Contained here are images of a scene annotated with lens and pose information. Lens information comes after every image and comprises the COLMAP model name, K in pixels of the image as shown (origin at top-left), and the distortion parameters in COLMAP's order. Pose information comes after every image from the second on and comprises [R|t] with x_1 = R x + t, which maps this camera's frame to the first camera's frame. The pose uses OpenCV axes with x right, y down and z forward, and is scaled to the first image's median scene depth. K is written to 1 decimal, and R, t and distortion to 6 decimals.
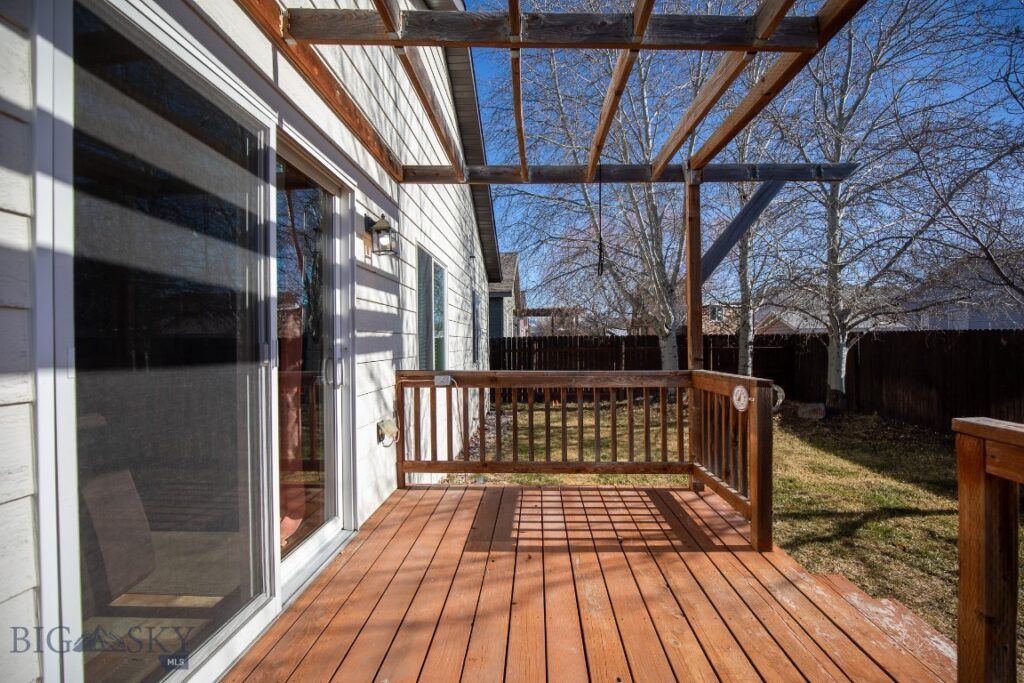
lens RADIAL K [[462.3, 0, 520.4], [0, 462.3, 345.1], [0, 0, 1]] dist [-0.001312, -0.000097]
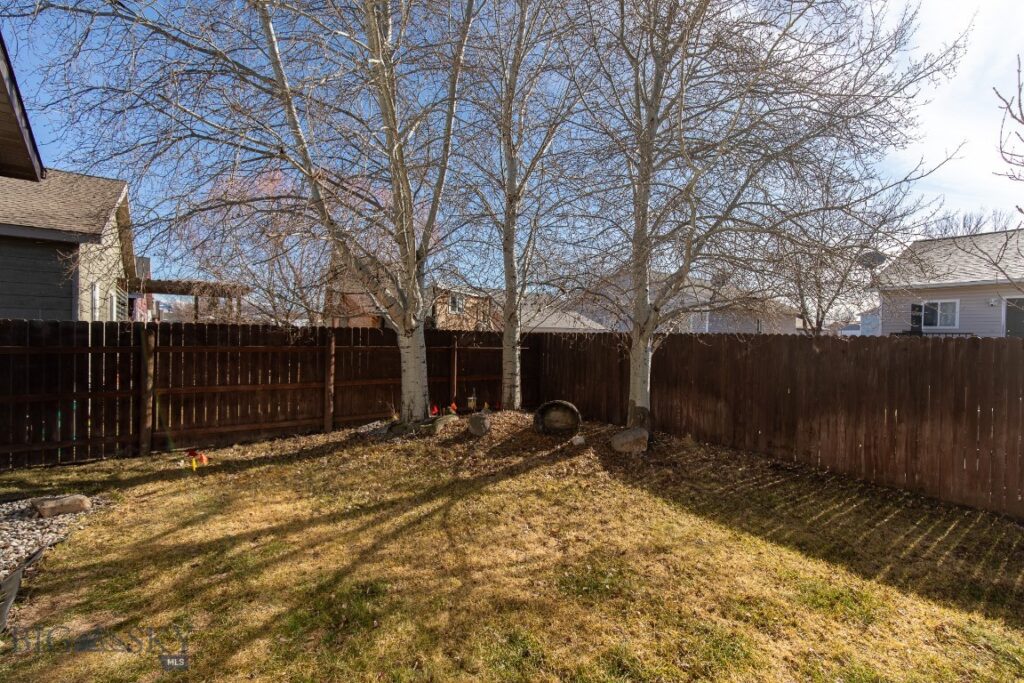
lens RADIAL K [[462.3, 0, 520.4], [0, 462.3, 345.1], [0, 0, 1]] dist [-0.001312, -0.000097]
pose [[0.777135, 0.012693, 0.629206, 0.042410], [-0.019444, 0.999804, 0.003846, -0.005703], [-0.629034, -0.015223, 0.777229, 0.554369]]
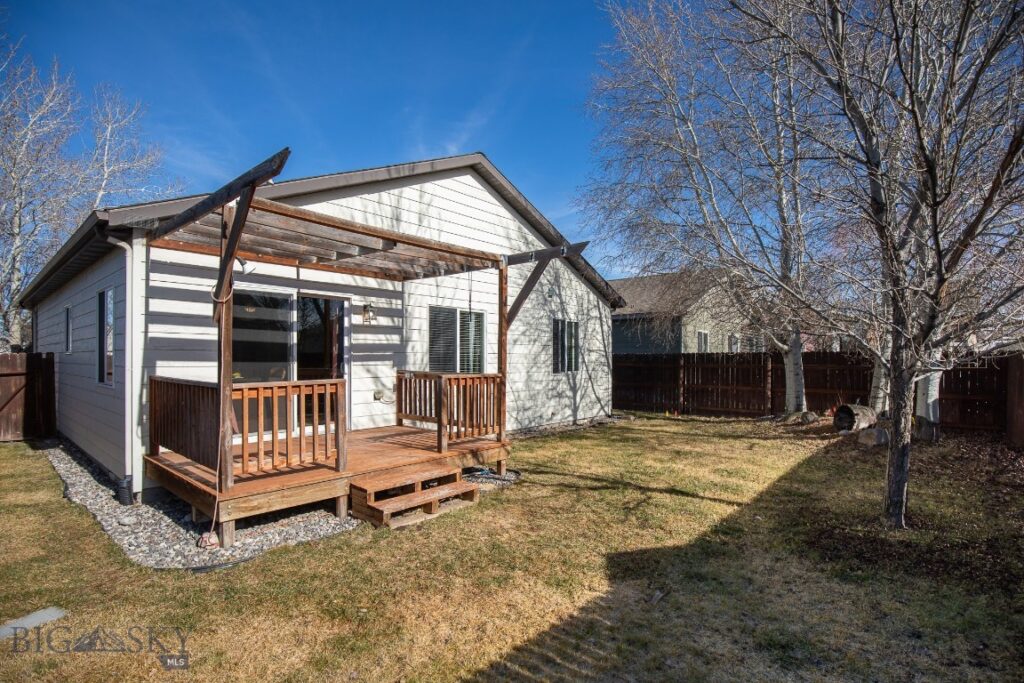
lens RADIAL K [[474.4, 0, 515.2], [0, 474.4, 360.7], [0, 0, 1]] dist [-0.000923, -0.000099]
pose [[0.775548, 0.012024, -0.631174, 0.683304], [-0.011083, 0.999924, 0.005431, -0.002909], [0.631191, 0.002783, 0.775622, -0.159900]]
